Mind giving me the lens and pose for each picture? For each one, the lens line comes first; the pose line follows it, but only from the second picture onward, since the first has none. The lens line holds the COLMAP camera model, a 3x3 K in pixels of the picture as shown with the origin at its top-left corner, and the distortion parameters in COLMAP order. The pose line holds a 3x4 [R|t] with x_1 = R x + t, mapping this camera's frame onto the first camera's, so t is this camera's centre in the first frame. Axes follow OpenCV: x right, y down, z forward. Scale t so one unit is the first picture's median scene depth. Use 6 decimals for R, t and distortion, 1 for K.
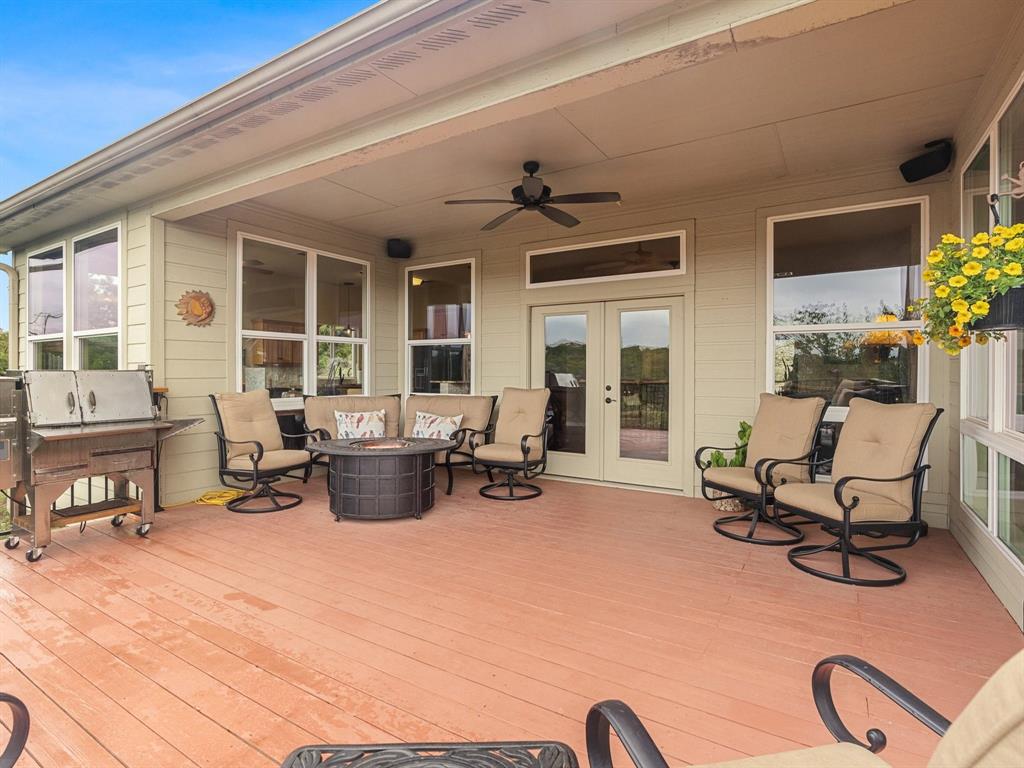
lens RADIAL K [[522.9, 0, 510.8], [0, 522.9, 371.7], [0, 0, 1]] dist [-0.000850, 0.001995]
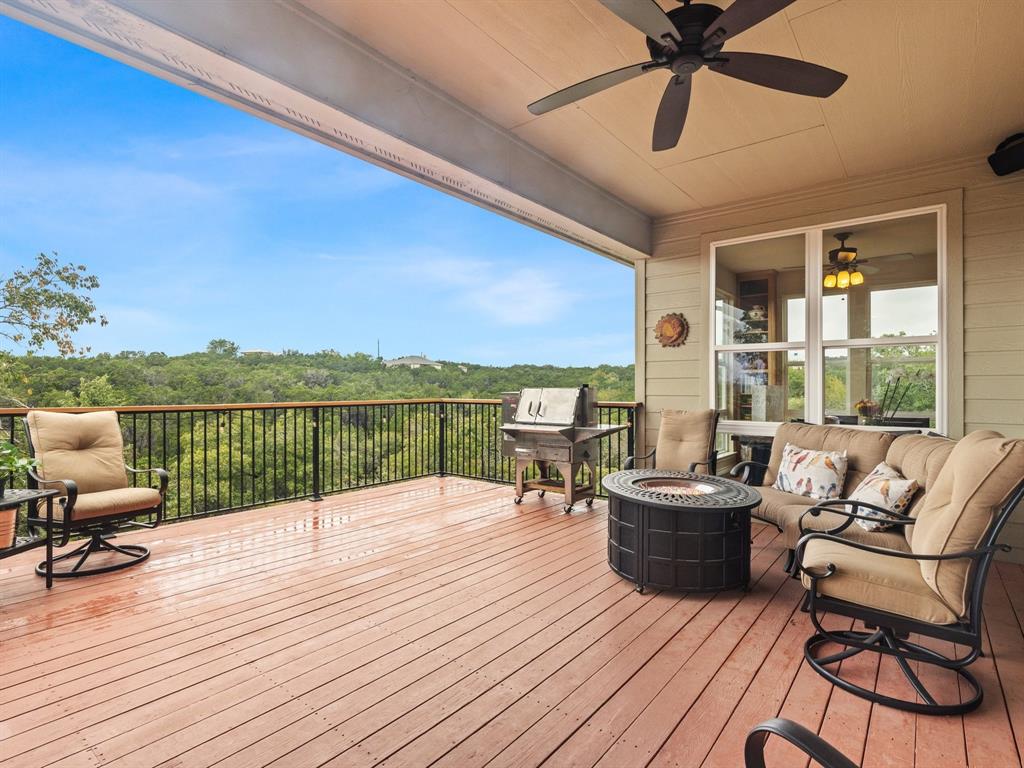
lens RADIAL K [[524.7, 0, 507.0], [0, 524.7, 382.6], [0, 0, 1]] dist [-0.006048, 0.000737]
pose [[-0.115054, -0.015686, -0.993235, 0.458025], [-0.007141, 0.999863, -0.014964, 0.003892], [0.993334, 0.005371, -0.115151, 0.729511]]
